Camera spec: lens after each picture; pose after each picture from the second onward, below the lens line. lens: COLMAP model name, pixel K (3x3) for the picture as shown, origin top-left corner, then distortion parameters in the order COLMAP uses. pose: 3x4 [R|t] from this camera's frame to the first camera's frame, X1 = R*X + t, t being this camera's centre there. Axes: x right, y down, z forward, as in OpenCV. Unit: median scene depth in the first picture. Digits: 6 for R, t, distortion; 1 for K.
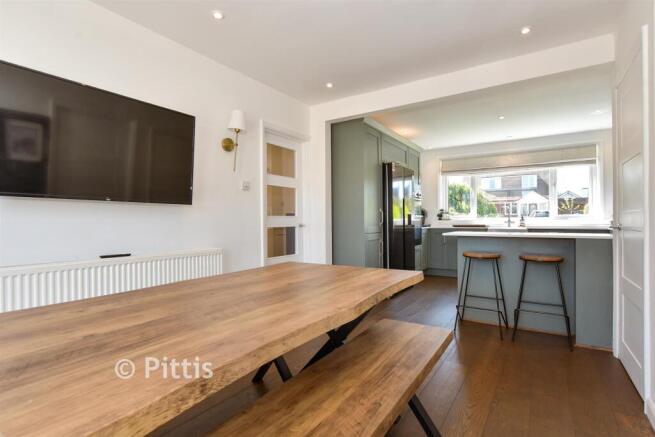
lens RADIAL K [[331.5, 0, 312.3], [0, 331.5, 219.0], [0, 0, 1]] dist [-0.004936, -0.000681]
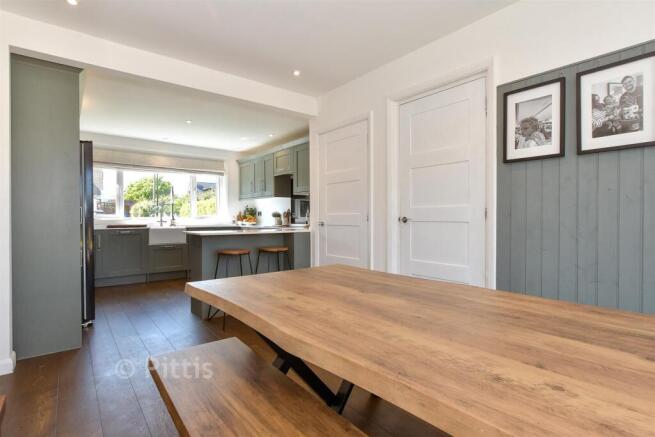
lens RADIAL K [[331.5, 0, 326.8], [0, 331.5, 219.8], [0, 0, 1]] dist [-0.004936, -0.000681]
pose [[0.274858, -0.002096, 0.961482, -0.326662], [-0.001206, 0.999996, 0.002525, 0.000839], [-0.961484, -0.001853, 0.274855, 0.300524]]
